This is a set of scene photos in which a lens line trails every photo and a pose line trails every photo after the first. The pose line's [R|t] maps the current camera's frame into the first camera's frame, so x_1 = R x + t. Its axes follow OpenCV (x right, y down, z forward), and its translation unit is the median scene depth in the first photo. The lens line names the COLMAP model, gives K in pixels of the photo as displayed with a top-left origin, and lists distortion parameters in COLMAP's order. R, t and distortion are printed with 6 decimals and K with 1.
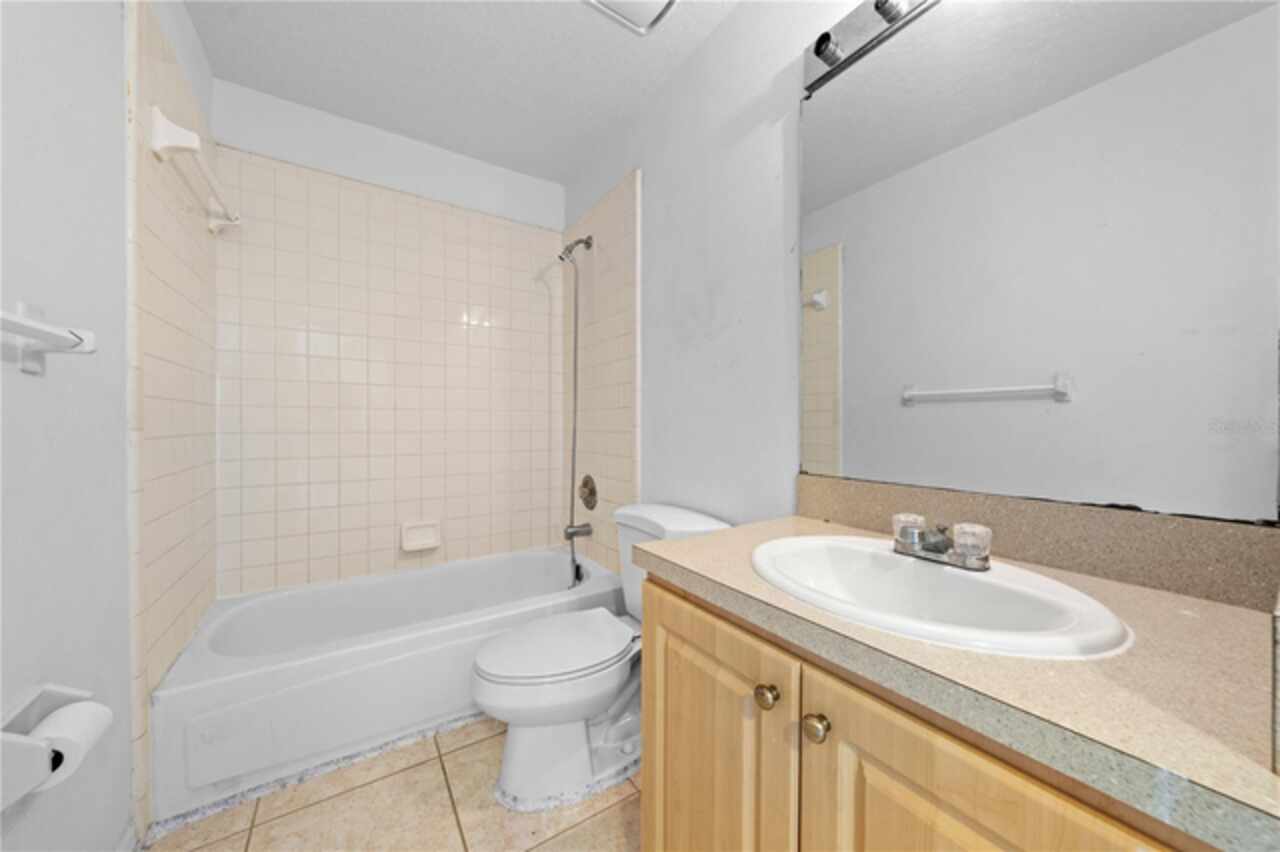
lens RADIAL K [[451.1, 0, 636.8], [0, 451.1, 429.5], [0, 0, 1]] dist [0.007956, 0.000044]
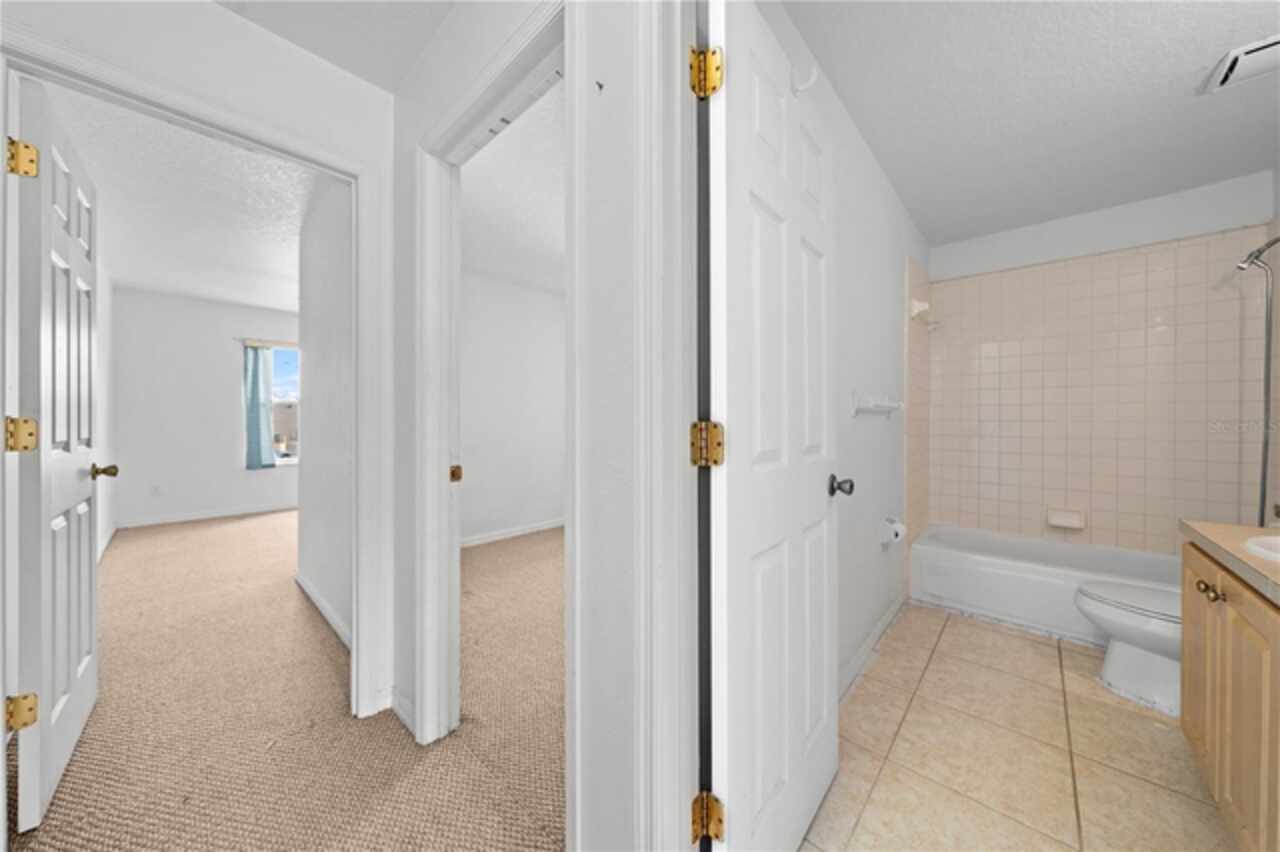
lens RADIAL K [[430.4, 0, 643.6], [0, 430.4, 421.6], [0, 0, 1]] dist [-0.001253, 0.000487]
pose [[0.261280, 0.004604, -0.965252, 0.732809], [-0.011077, 0.999937, 0.001771, -0.053464], [0.965199, 0.010229, 0.261315, -0.920310]]
